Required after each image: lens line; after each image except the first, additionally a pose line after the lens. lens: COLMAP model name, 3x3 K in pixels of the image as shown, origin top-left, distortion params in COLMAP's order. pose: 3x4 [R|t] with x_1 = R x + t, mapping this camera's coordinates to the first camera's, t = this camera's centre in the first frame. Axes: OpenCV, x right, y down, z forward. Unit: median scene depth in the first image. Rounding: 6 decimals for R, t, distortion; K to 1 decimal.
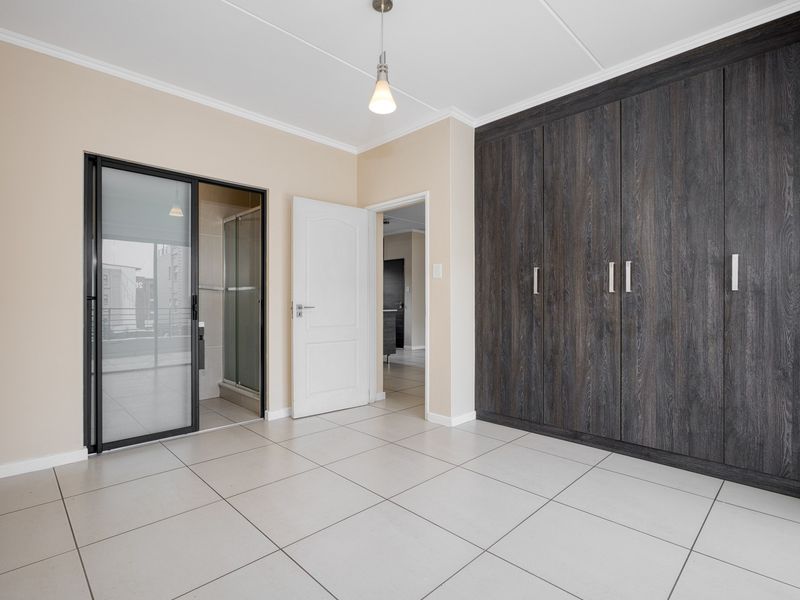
lens RADIAL K [[410.1, 0, 400.0], [0, 410.1, 300.0], [0, 0, 1]] dist [-0.000278, 0.000482]
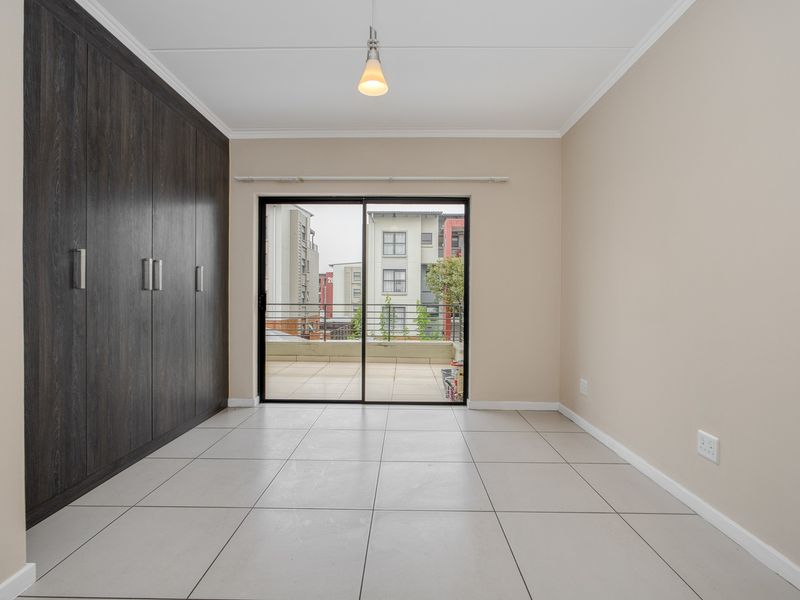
lens RADIAL K [[410.1, 0, 400.0], [0, 410.1, 300.0], [0, 0, 1]] dist [-0.000278, 0.000482]
pose [[-0.698776, -0.006980, 0.715306, -0.513018], [-0.002256, 0.999969, 0.007553, -0.002657], [-0.715337, 0.003664, -0.698770, 1.109322]]
